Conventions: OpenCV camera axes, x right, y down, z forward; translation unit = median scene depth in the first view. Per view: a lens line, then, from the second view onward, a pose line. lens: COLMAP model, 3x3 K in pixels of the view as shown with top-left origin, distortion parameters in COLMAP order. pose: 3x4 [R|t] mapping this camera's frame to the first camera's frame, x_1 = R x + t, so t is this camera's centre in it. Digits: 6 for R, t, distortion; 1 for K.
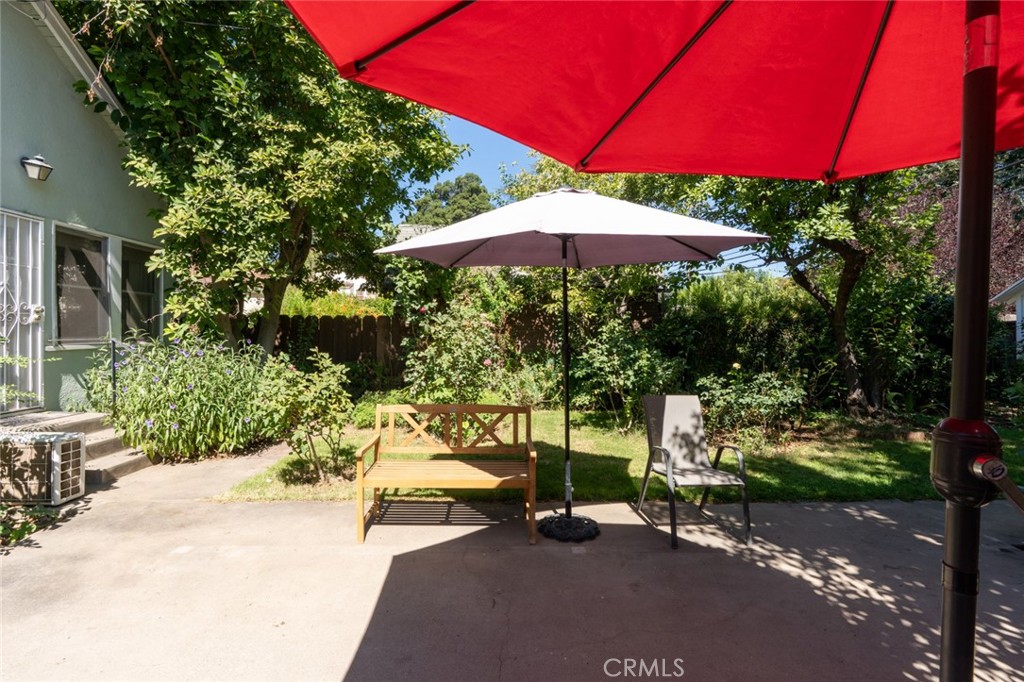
lens RADIAL K [[467.4, 0, 510.5], [0, 467.4, 336.0], [0, 0, 1]] dist [-0.002246, -0.001004]
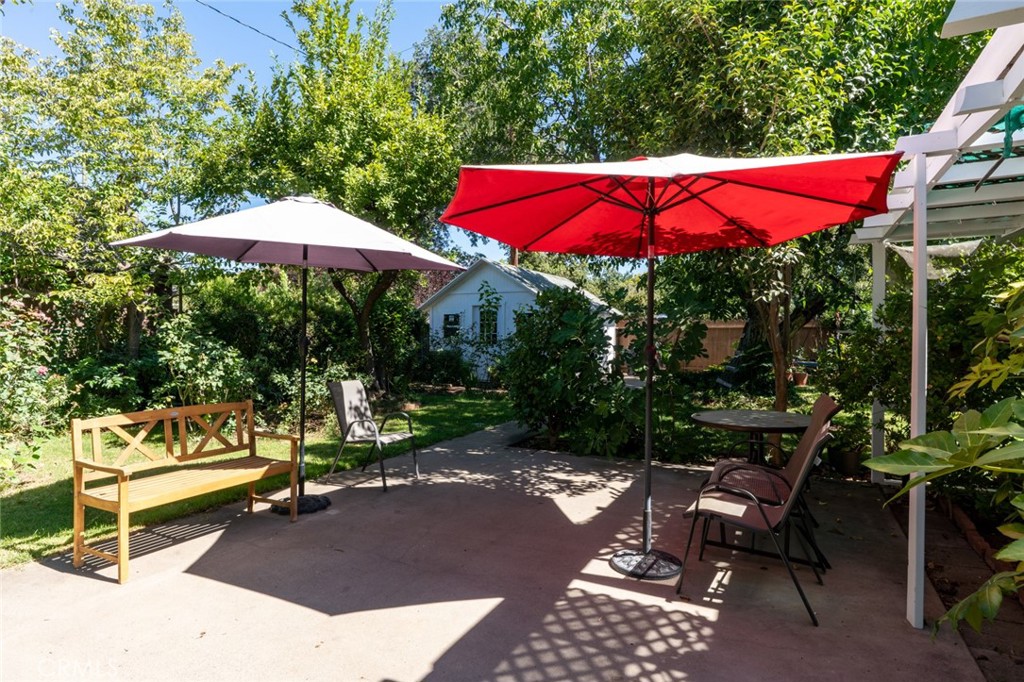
lens RADIAL K [[558.5, 0, 513.8], [0, 558.5, 343.5], [0, 0, 1]] dist [0.006334, 0.000006]
pose [[0.453784, -0.019743, 0.890893, -0.749379], [0.020997, 0.999714, 0.011459, 0.042962], [-0.890864, 0.013506, 0.454069, -0.005923]]
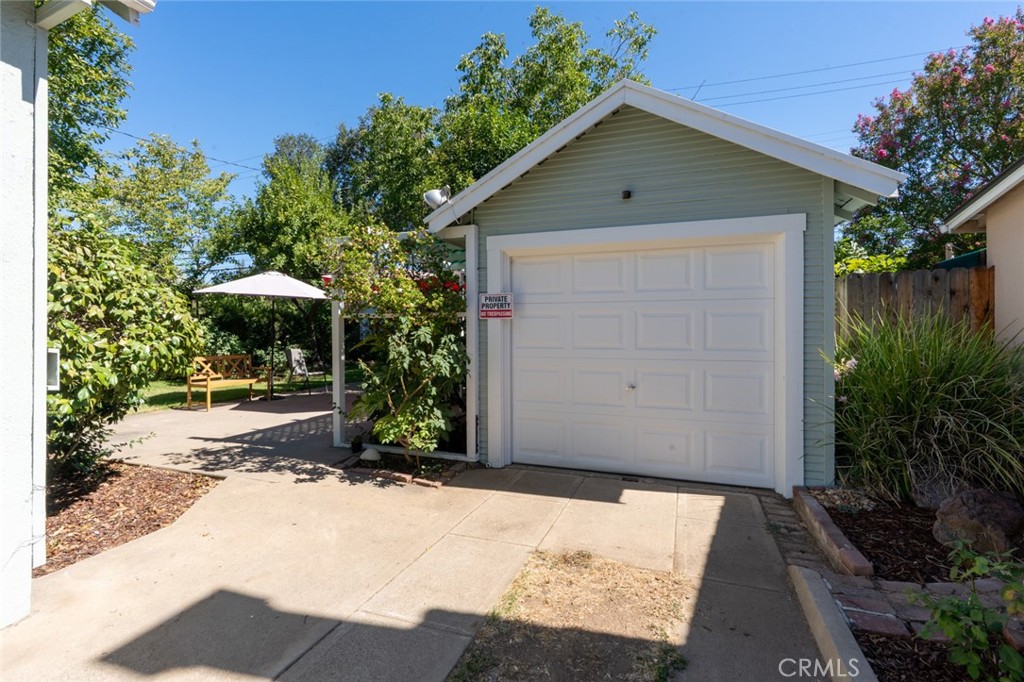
lens RADIAL K [[467.4, 0, 513.5], [0, 467.4, 332.4], [0, 0, 1]] dist [-0.002246, -0.001004]
pose [[0.349776, -0.013509, 0.936736, -1.768938], [0.026722, 0.999633, 0.004438, 0.077399], [-0.936452, 0.023479, 0.350009, -1.133414]]
